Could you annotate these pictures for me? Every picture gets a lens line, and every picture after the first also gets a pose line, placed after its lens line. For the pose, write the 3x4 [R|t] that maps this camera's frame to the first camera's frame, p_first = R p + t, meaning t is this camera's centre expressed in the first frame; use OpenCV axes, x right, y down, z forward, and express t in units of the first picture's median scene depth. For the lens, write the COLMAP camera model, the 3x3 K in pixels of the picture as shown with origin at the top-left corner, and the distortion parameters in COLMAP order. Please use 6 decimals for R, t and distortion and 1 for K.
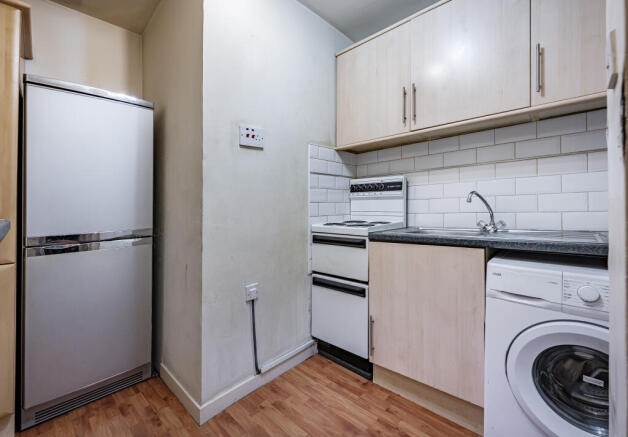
lens RADIAL K [[268.7, 0, 315.5], [0, 268.7, 214.9], [0, 0, 1]] dist [0.000487, -0.000308]
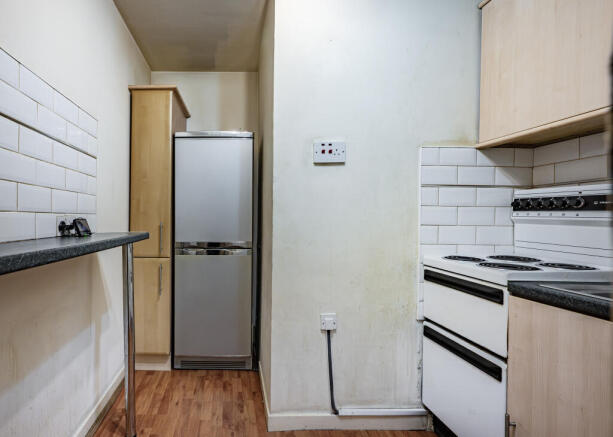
lens RADIAL K [[327.5, 0, 306.5], [0, 327.5, 218.5], [0, 0, 1]] dist [-0.001128, -0.000324]
pose [[0.700469, 0.058215, -0.711305, 0.400699], [-0.051435, 0.998194, 0.031043, -0.076751], [0.711827, 0.014841, 0.702198, 0.136212]]
